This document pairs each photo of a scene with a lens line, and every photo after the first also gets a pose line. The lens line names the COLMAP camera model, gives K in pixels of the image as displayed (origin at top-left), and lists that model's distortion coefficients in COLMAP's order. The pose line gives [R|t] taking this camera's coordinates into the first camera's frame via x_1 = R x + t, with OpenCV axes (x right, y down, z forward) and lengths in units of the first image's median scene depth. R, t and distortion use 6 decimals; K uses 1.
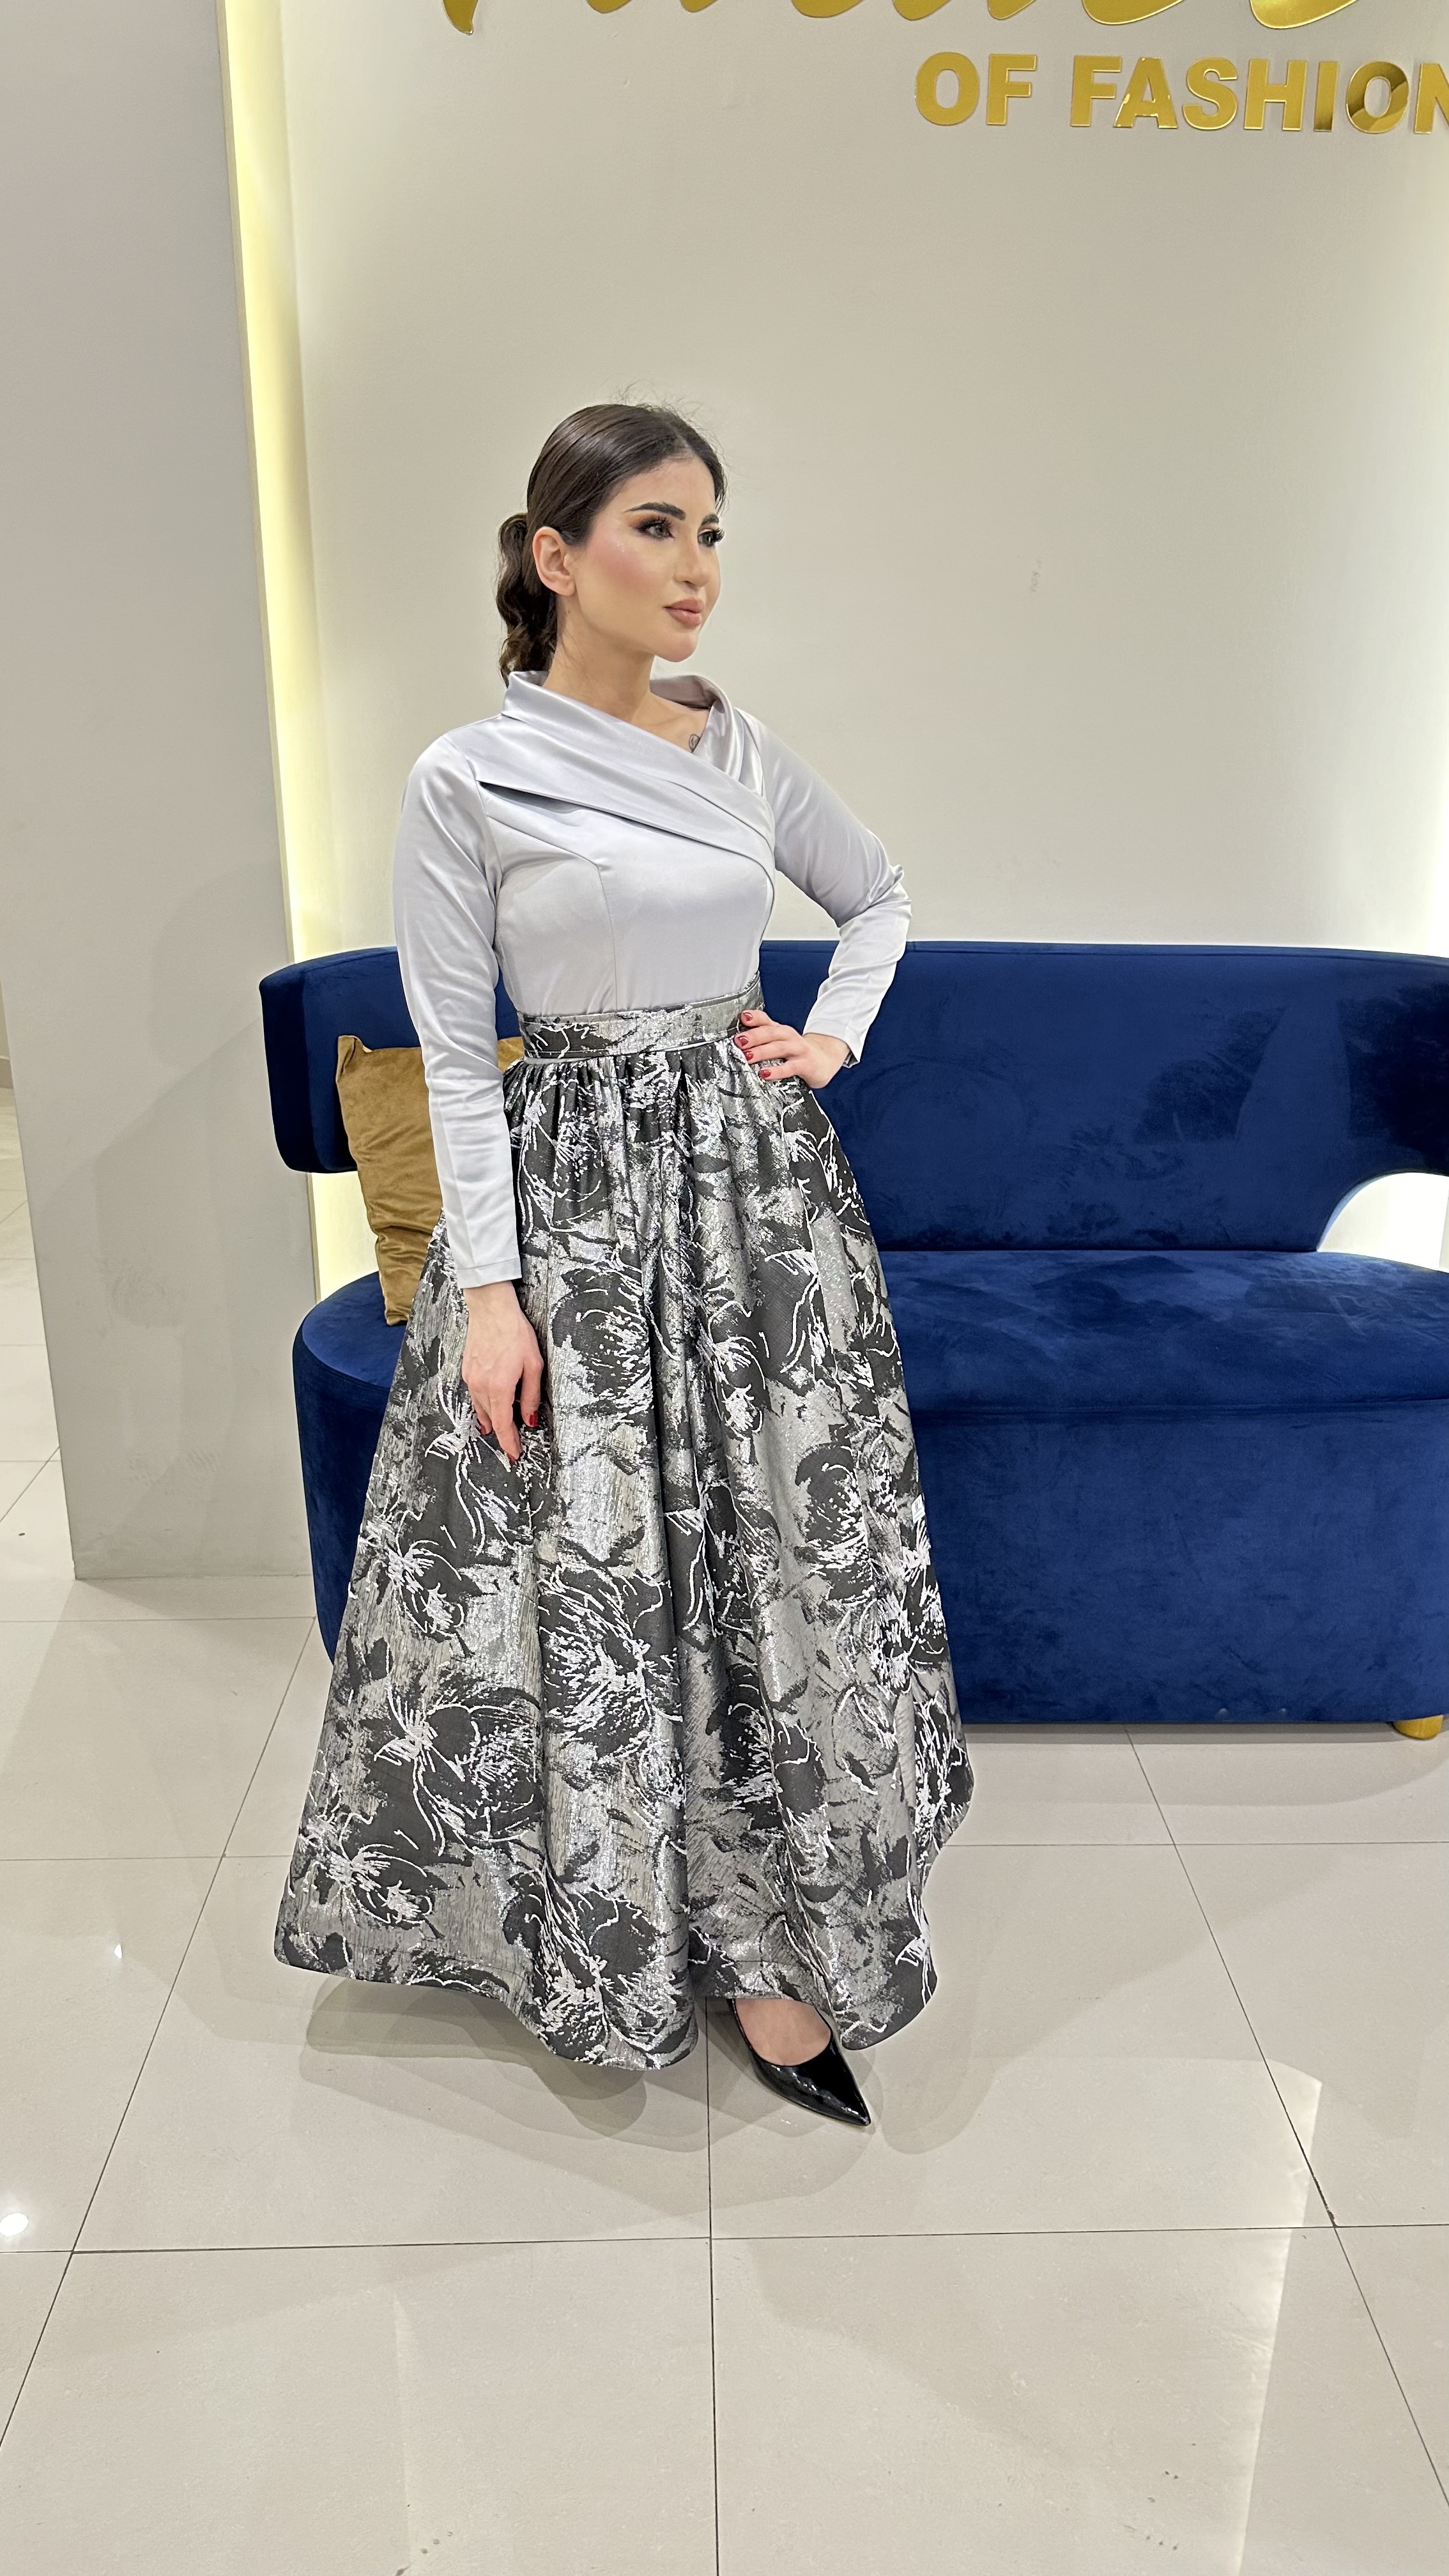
lens RADIAL K [[1870.8, 0, 731.5], [0, 1870.8, 1292.5], [0, 0, 1]] dist [0.129742, -0.184890]
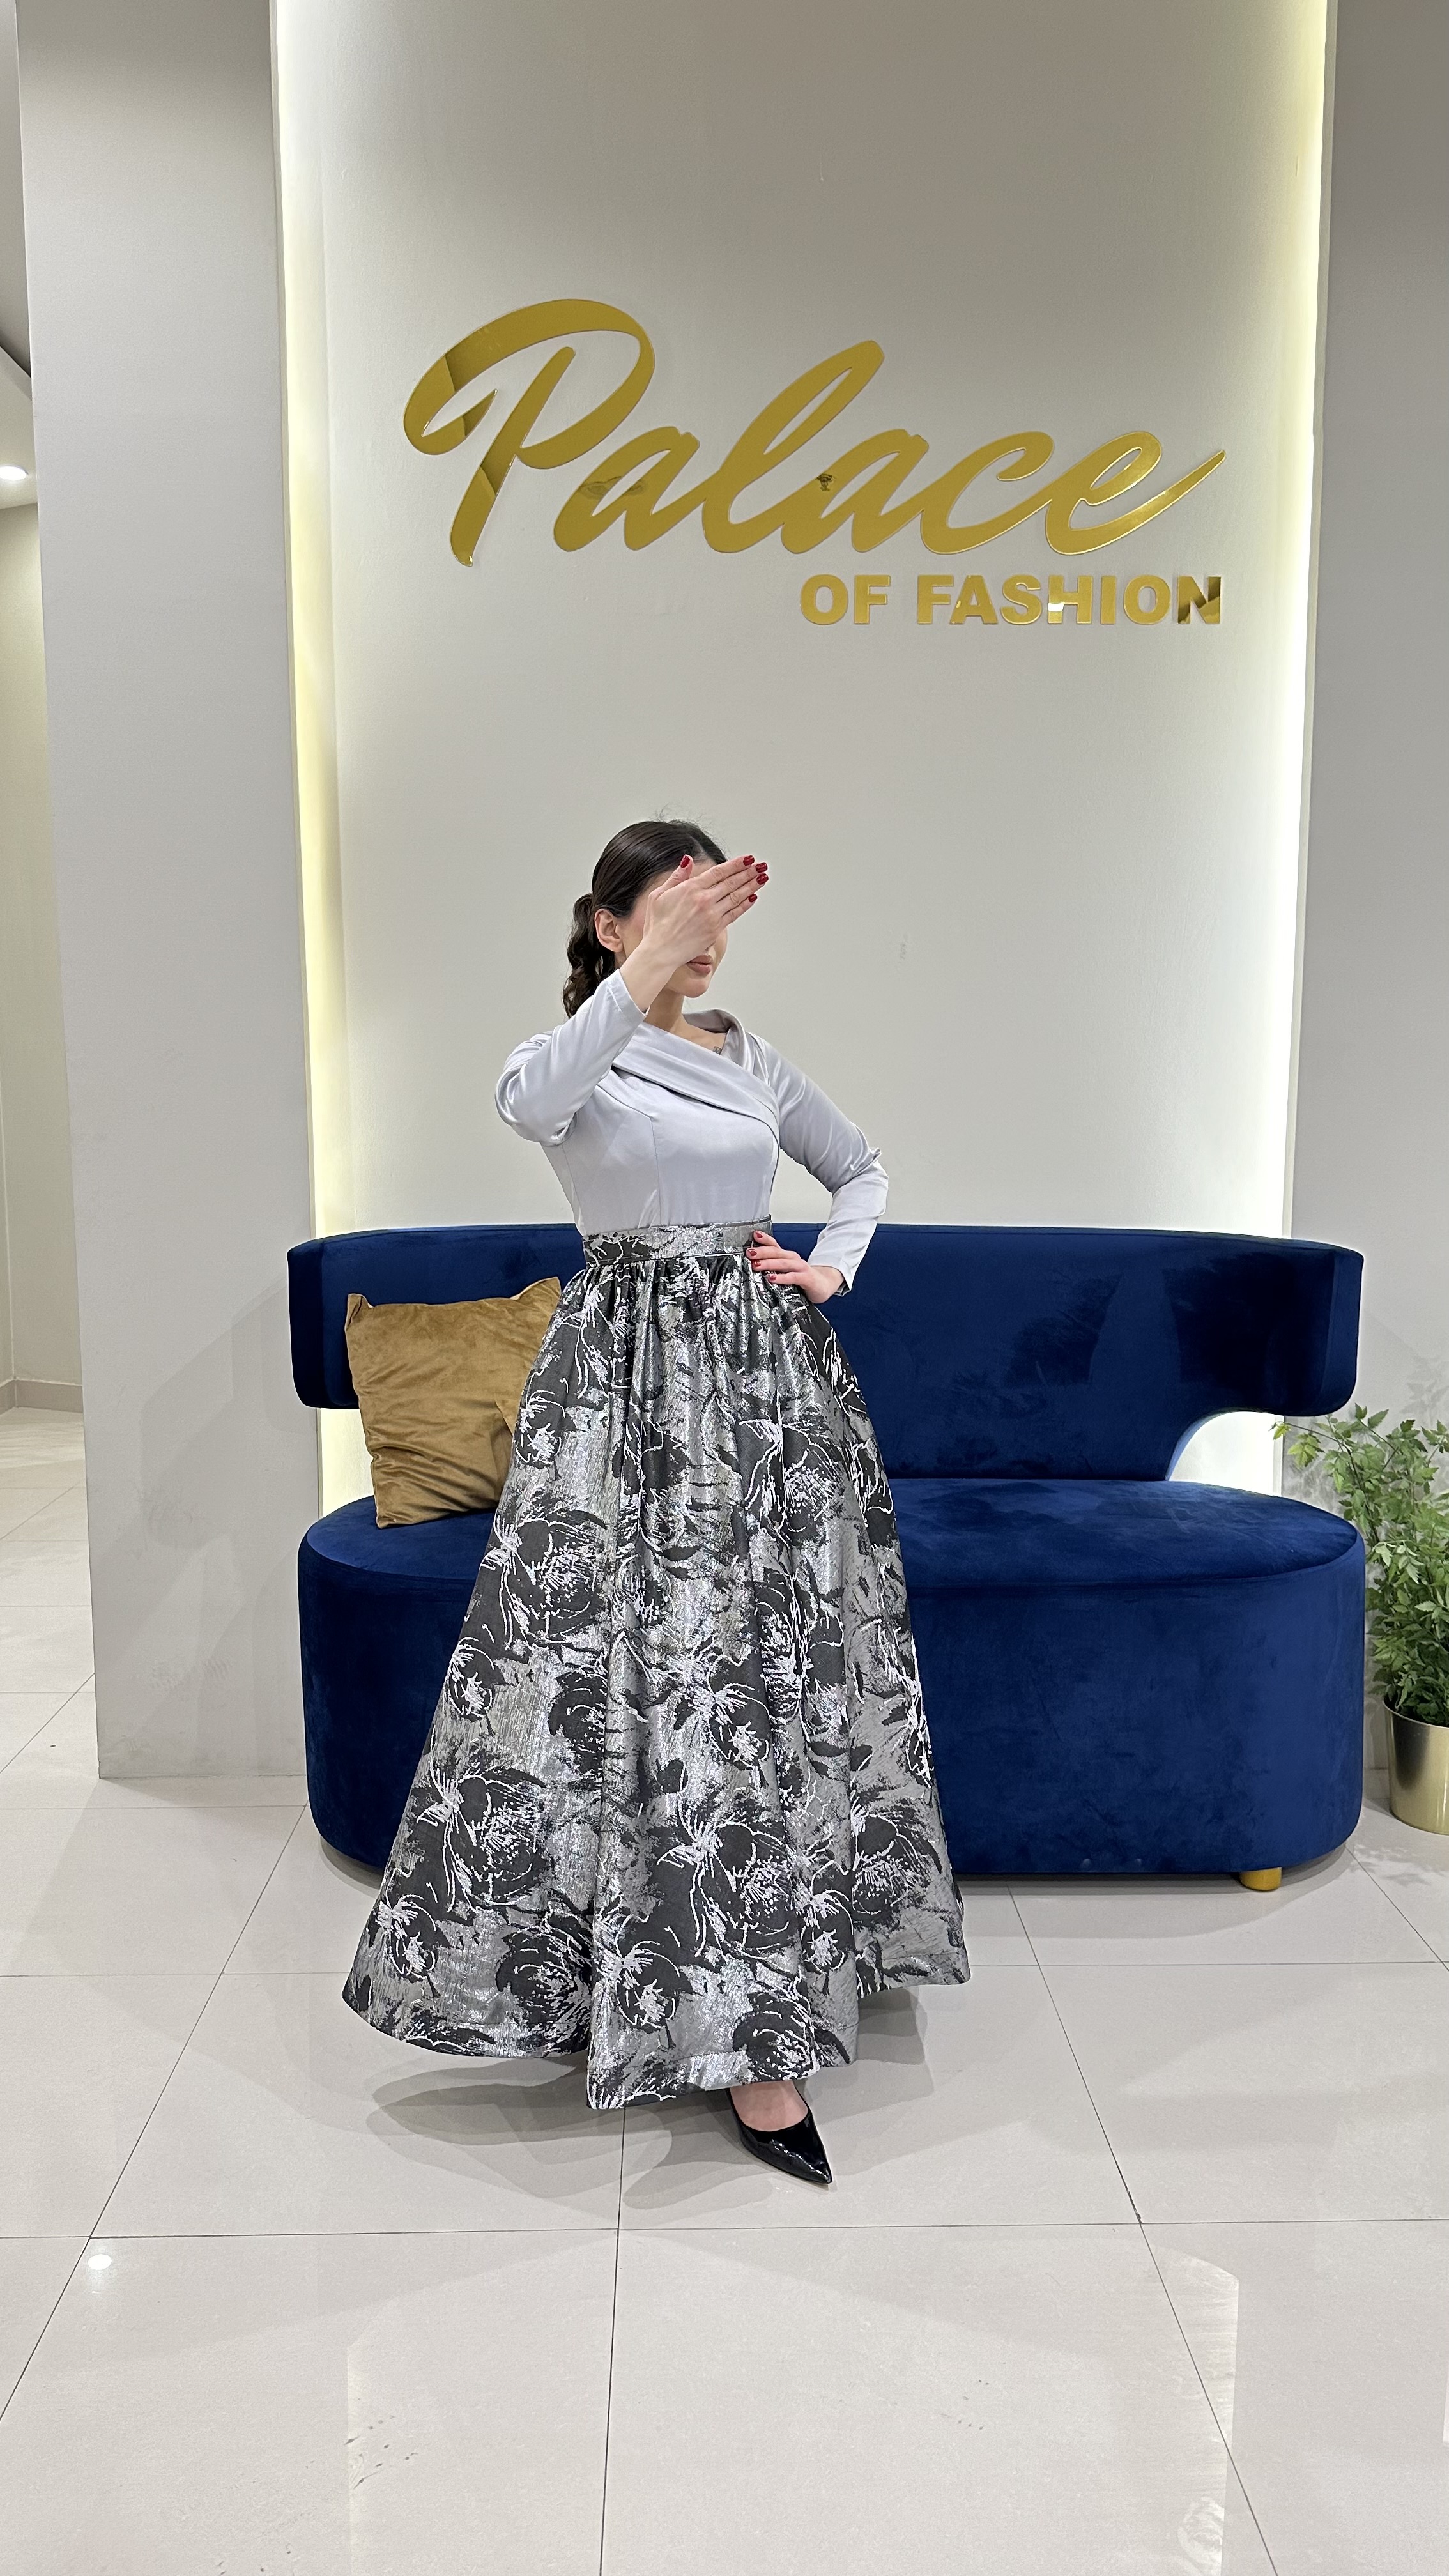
lens RADIAL K [[1855.9, 0, 716.3], [0, 1855.9, 1297.6], [0, 0, 1]] dist [0.175506, -0.374574]
pose [[0.999940, -0.005112, -0.009681, 0.046571], [0.003124, 0.980749, -0.195249, 0.109407], [0.010493, 0.195207, 0.980706, -0.204734]]
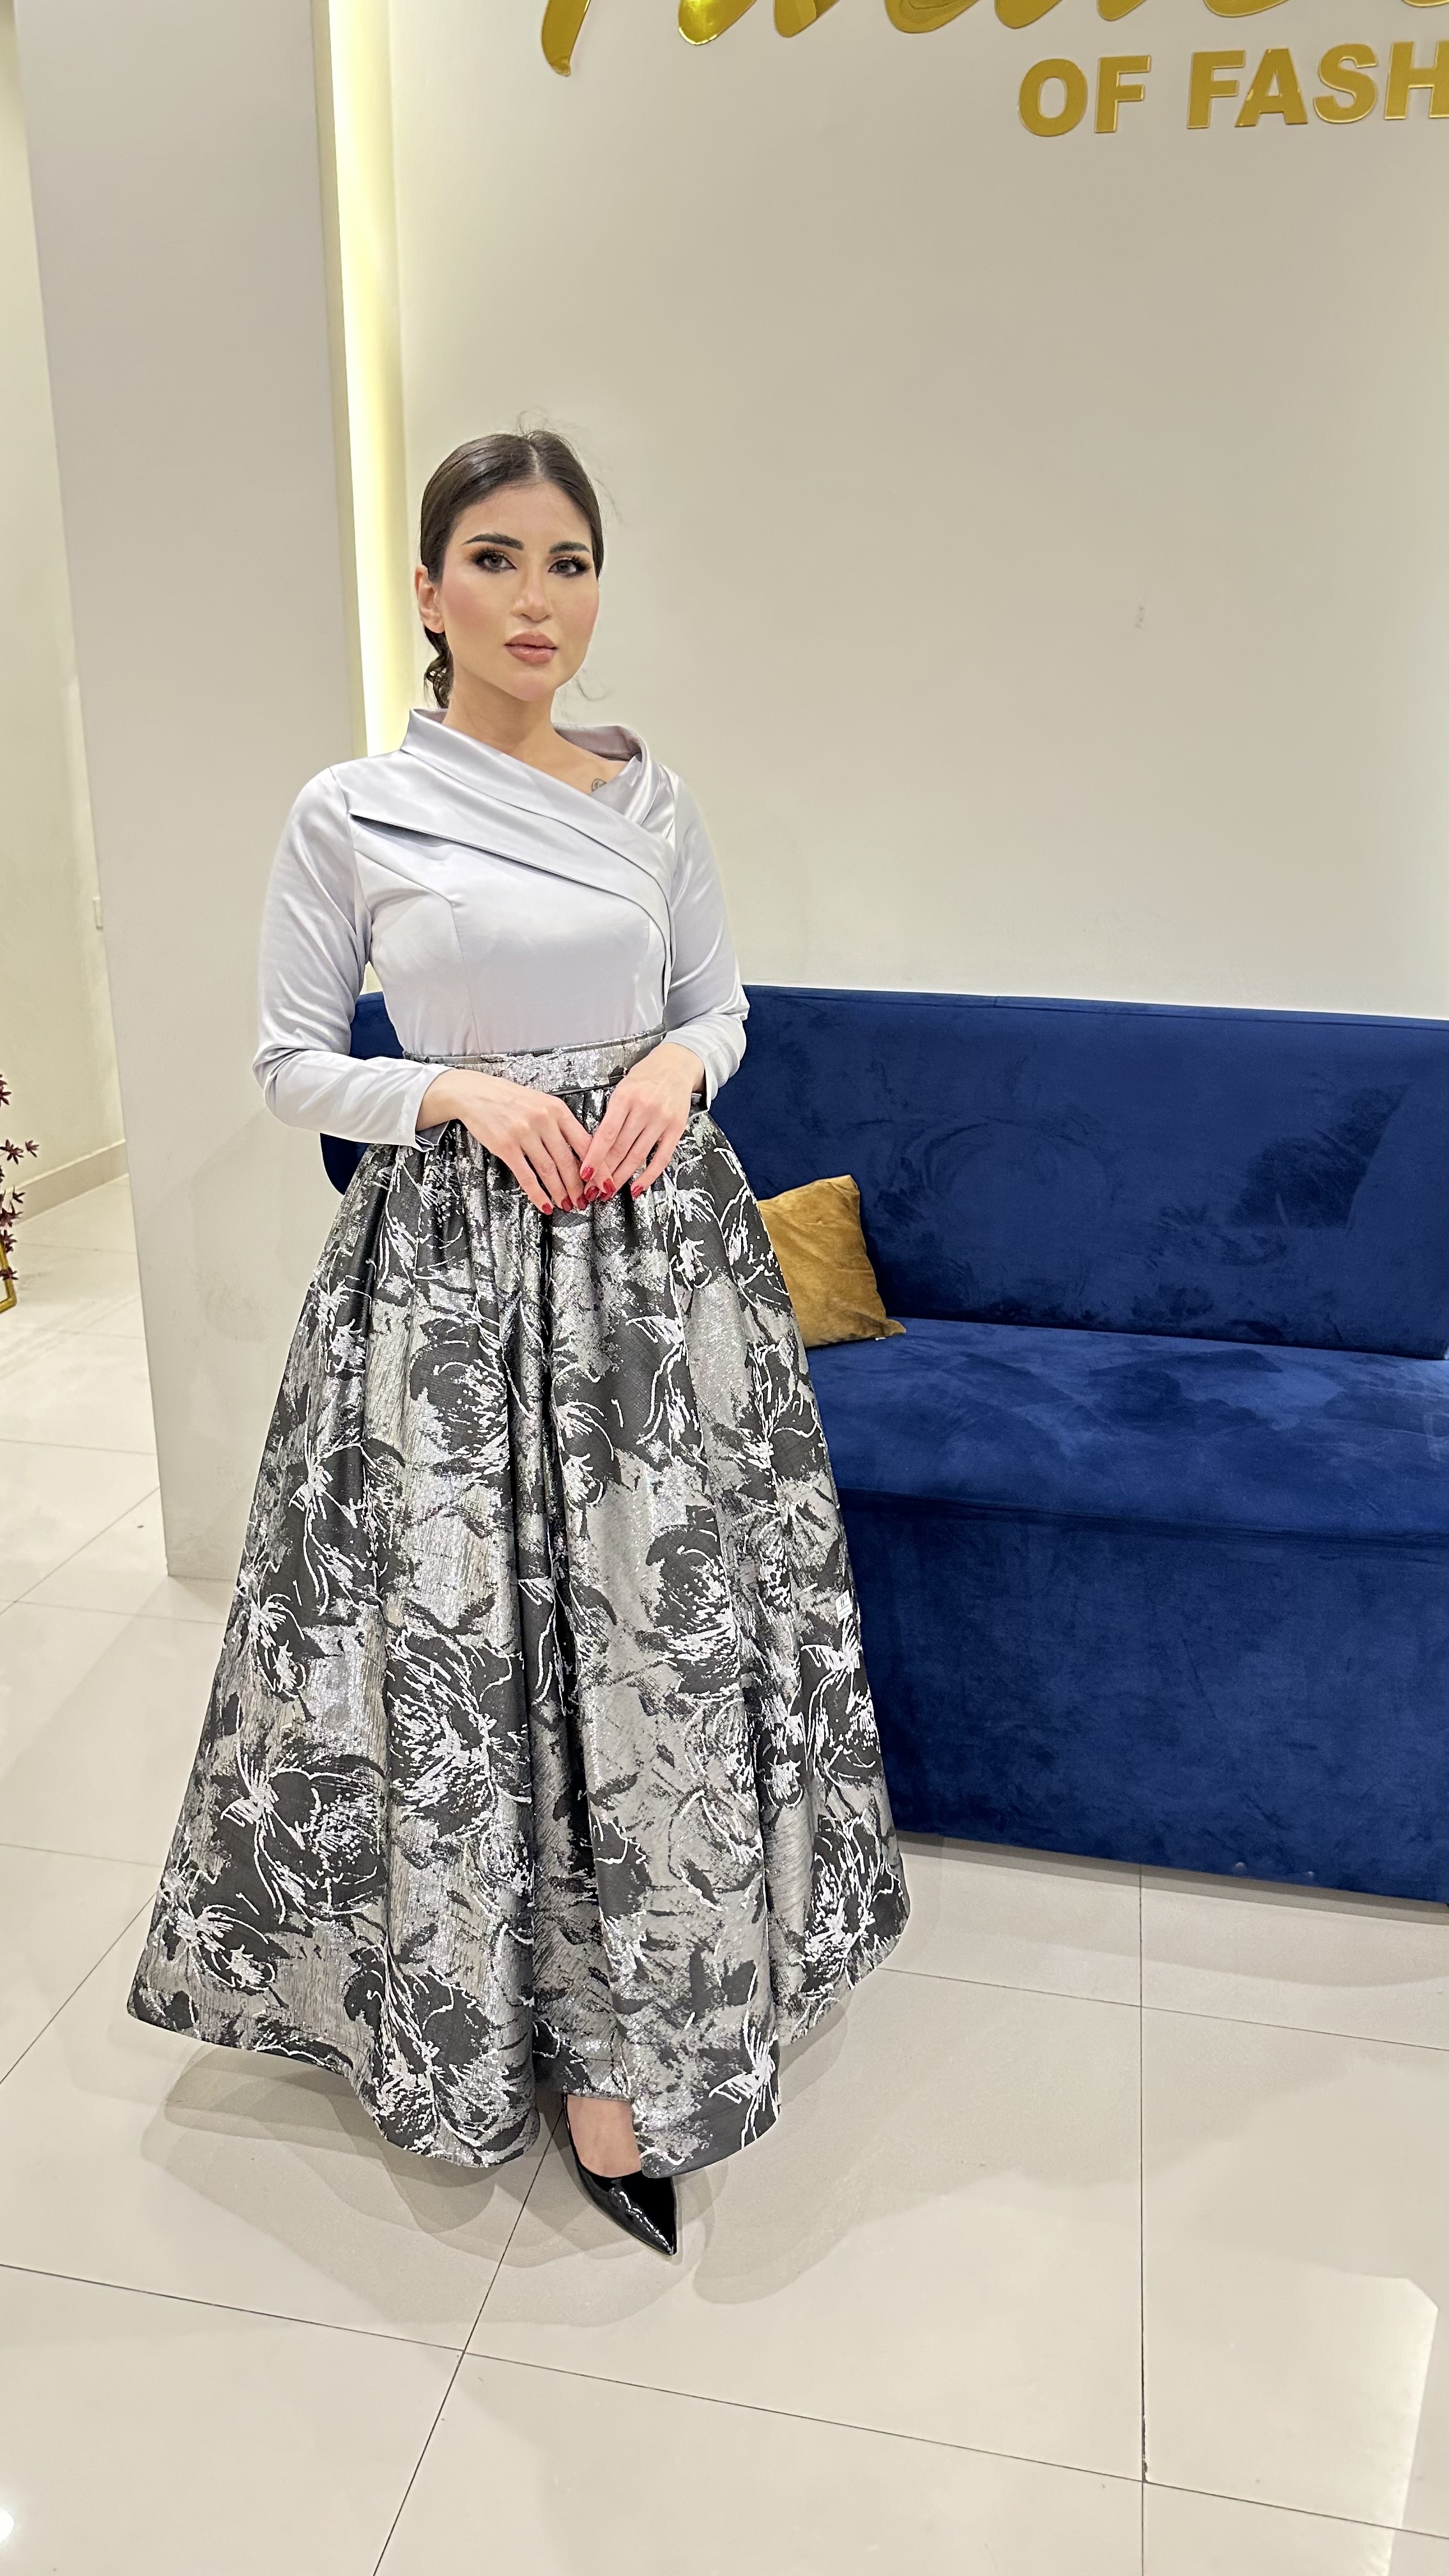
lens RADIAL K [[1854.5, 0, 724.5], [0, 1854.5, 1288.0], [0, 0, 1]] dist [0.082115, -0.103336]
pose [[0.971305, 0.074615, -0.225829, 0.205733], [-0.079526, 0.996752, -0.012714, -0.020360], [0.224147, 0.030309, 0.974084, 0.076119]]
